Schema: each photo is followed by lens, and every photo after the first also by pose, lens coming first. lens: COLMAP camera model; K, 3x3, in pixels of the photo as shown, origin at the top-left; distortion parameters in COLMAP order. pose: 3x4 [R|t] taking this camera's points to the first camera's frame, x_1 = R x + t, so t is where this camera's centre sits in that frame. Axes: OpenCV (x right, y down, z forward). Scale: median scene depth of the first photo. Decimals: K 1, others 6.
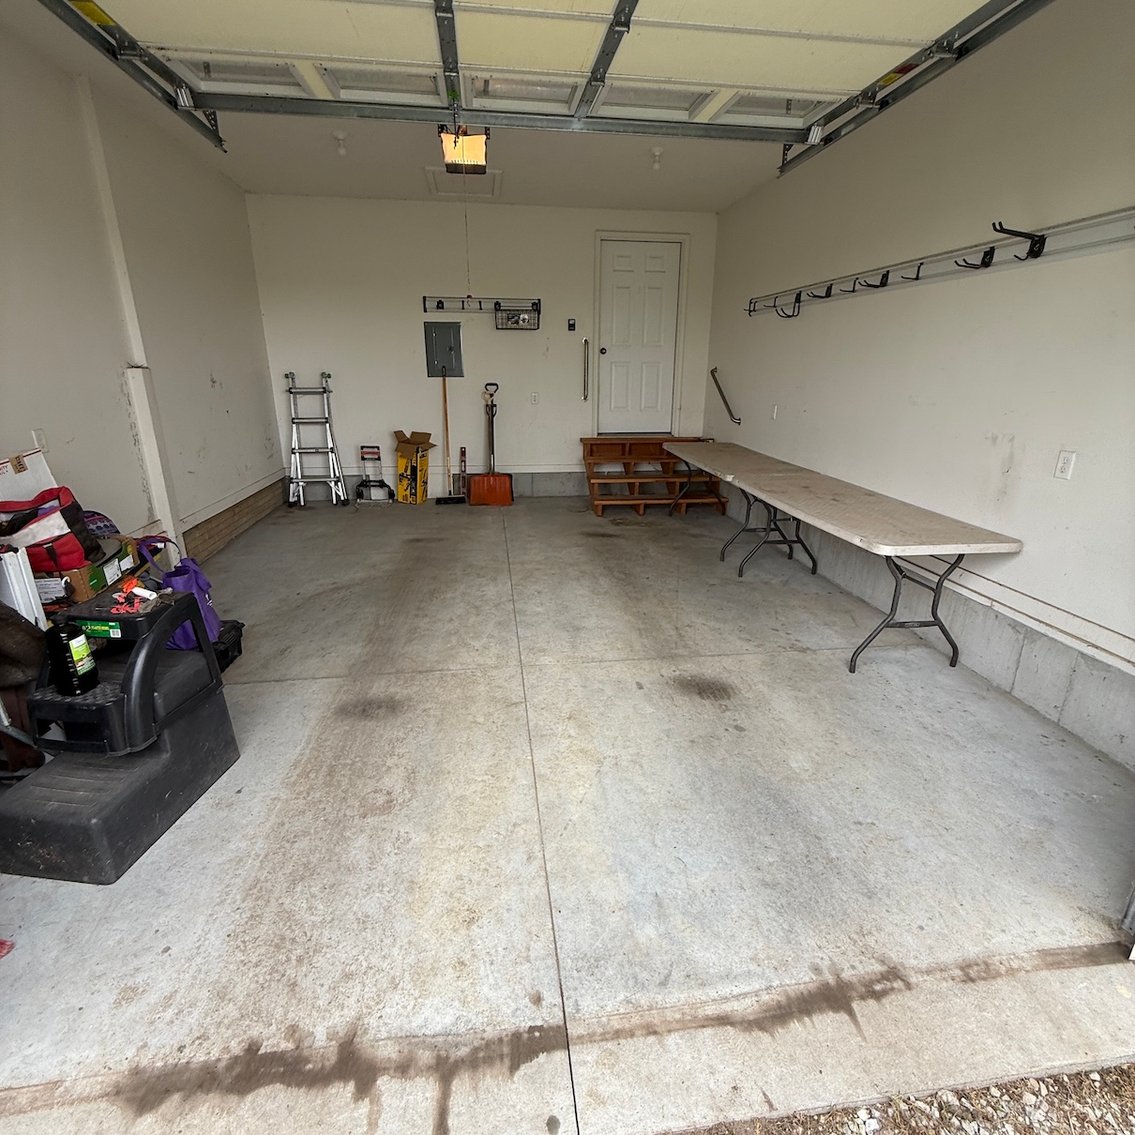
lens RADIAL K [[600.4, 0, 568.1], [0, 600.4, 563.0], [0, 0, 1]] dist [-0.001015, 0.000244]
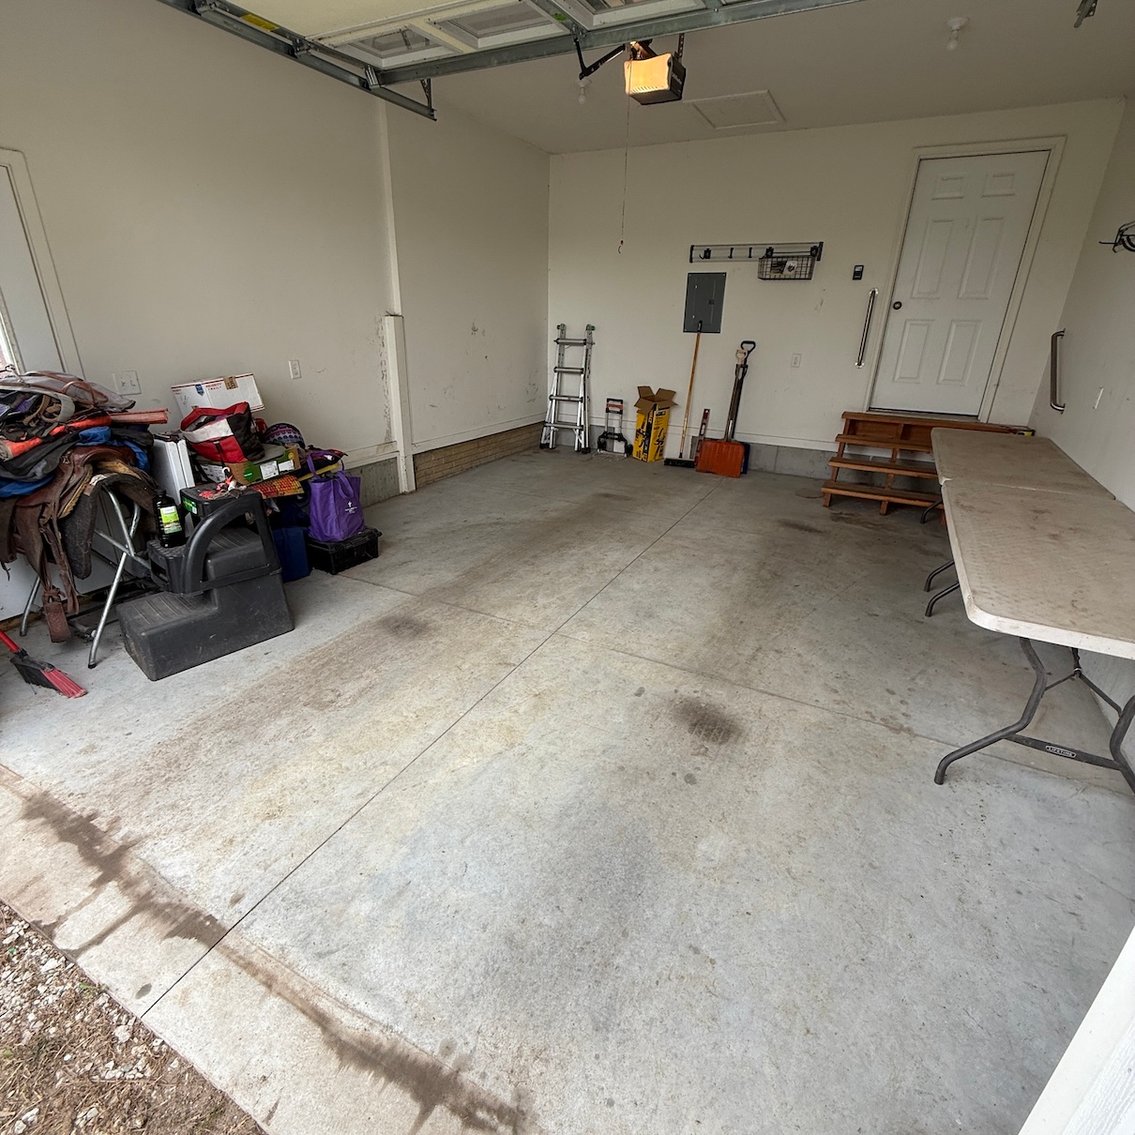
lens RADIAL K [[600.4, 0, 568.1], [0, 600.4, 563.0], [0, 0, 1]] dist [-0.001015, 0.000244]
pose [[0.818231, 0.230335, -0.526730, 0.383124], [-0.196623, 0.973097, 0.120092, -0.054229], [0.540221, 0.005304, 0.841507, 0.173354]]
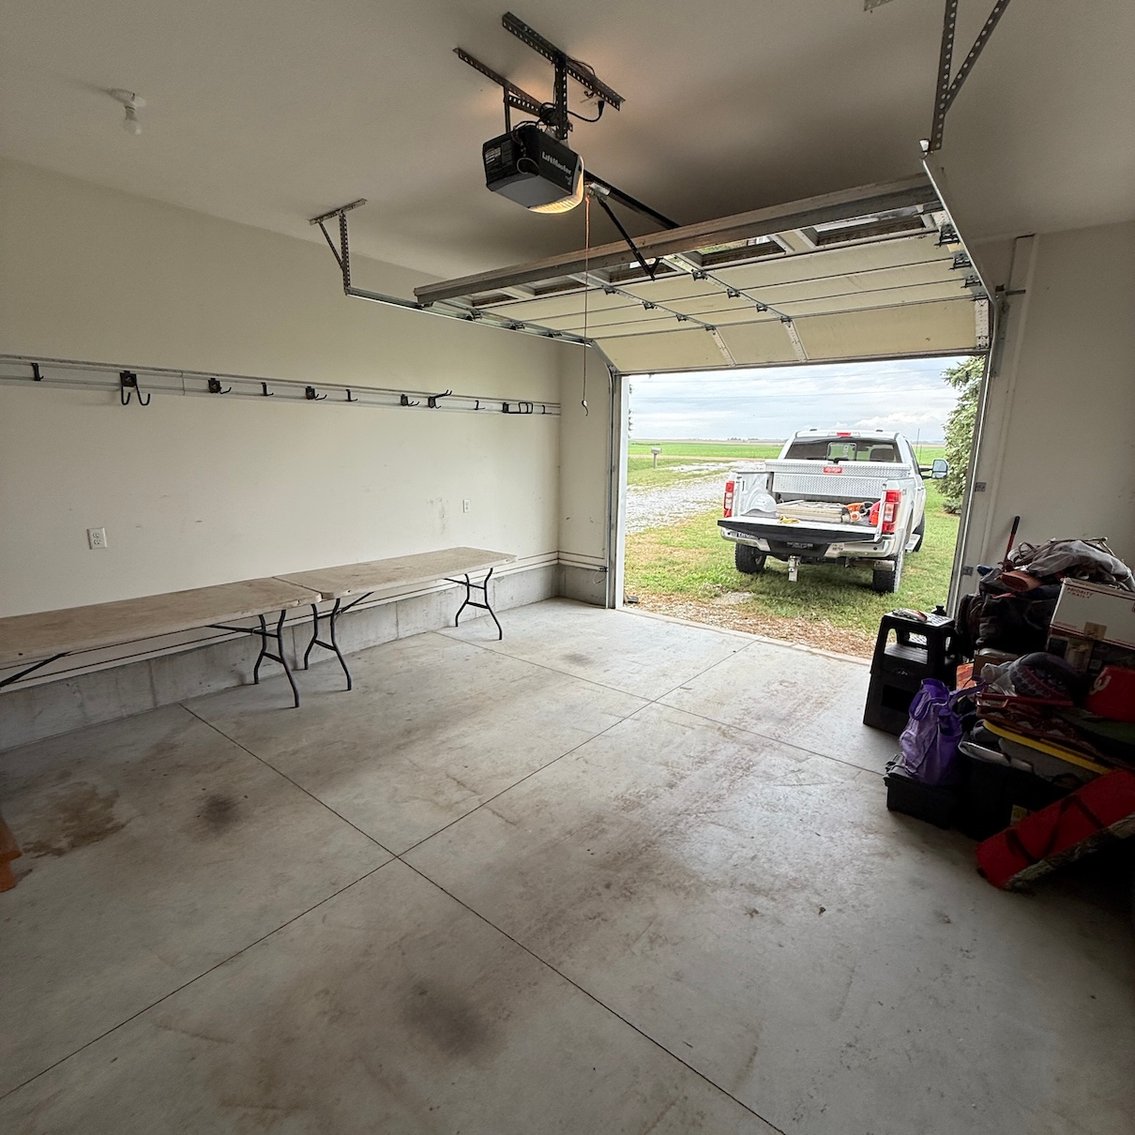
lens RADIAL K [[600.4, 0, 568.1], [0, 600.4, 563.0], [0, 0, 1]] dist [-0.001015, 0.000244]
pose [[-0.692222, -0.160318, 0.703652, -0.725084], [0.205968, 0.890575, 0.405529, -0.584353], [-0.691669, 0.425646, -0.583455, 1.569980]]
